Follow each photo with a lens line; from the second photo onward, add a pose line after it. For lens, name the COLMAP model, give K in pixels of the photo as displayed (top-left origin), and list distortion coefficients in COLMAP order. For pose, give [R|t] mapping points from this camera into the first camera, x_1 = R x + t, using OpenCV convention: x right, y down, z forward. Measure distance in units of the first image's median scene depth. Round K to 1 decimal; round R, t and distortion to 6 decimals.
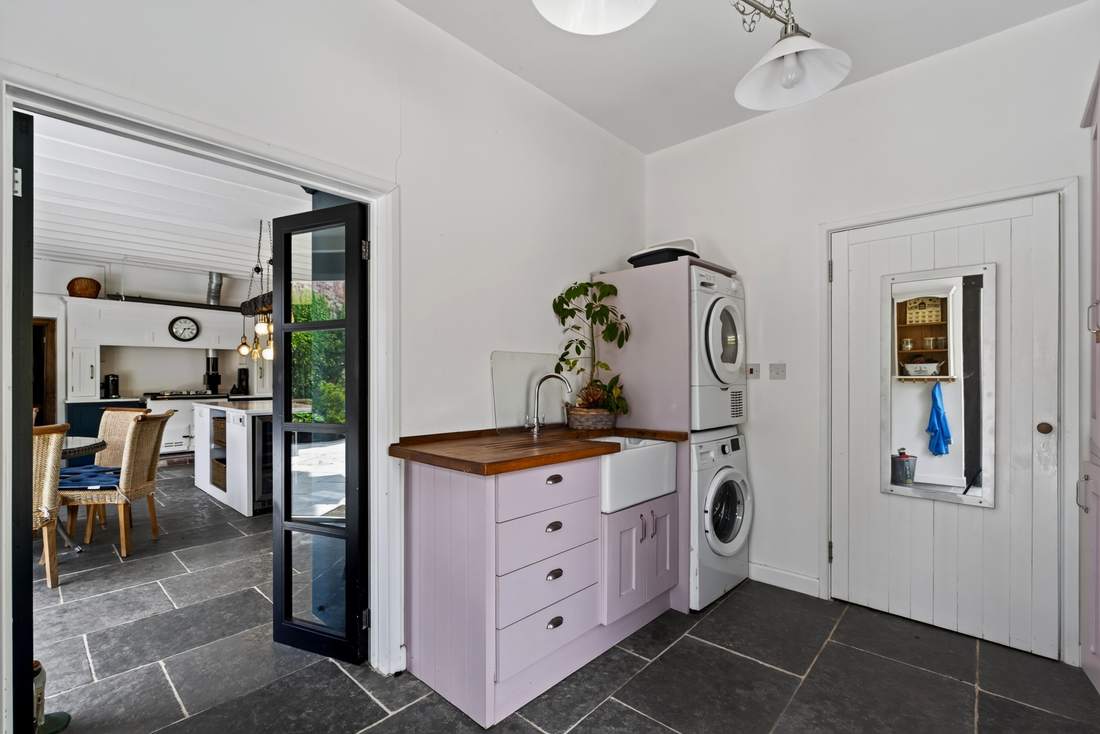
lens RADIAL K [[494.7, 0, 548.1], [0, 494.7, 375.5], [0, 0, 1]] dist [-0.013658, 0.000800]
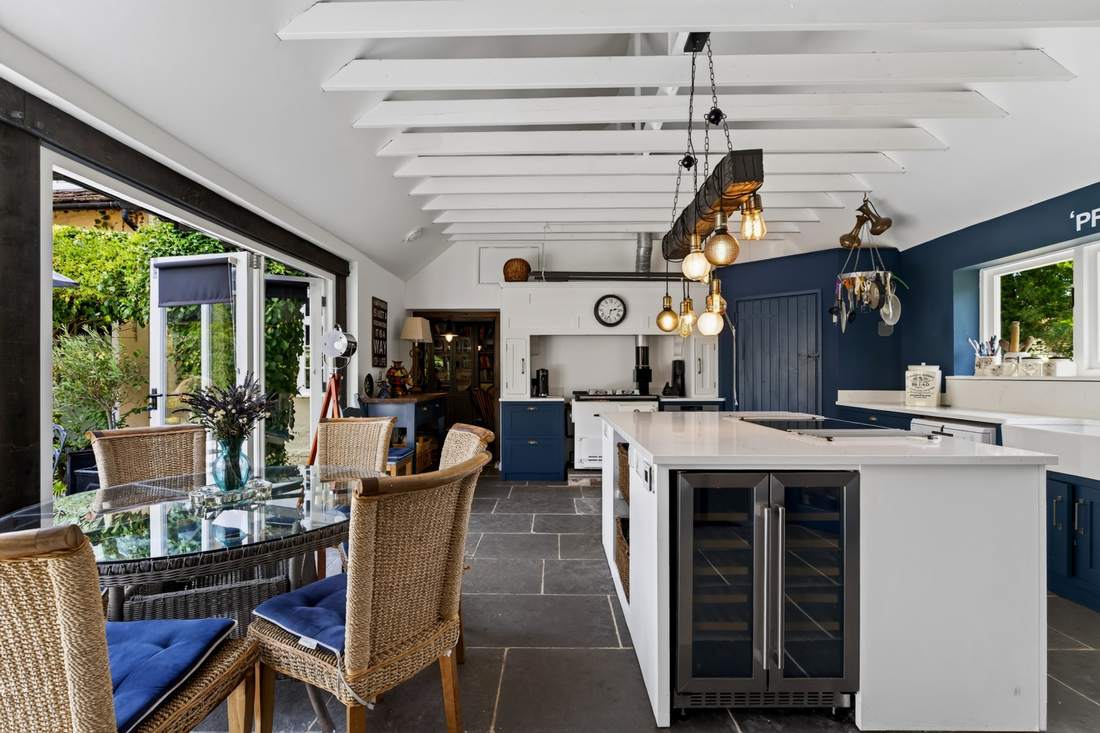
lens RADIAL K [[494.7, 0, 551.7], [0, 494.7, 368.4], [0, 0, 1]] dist [-0.013658, 0.000800]
pose [[0.676982, -0.006040, -0.735975, -0.239743], [0.001345, 0.999975, -0.006969, 0.002925], [0.735999, 0.003728, 0.676973, 0.424141]]
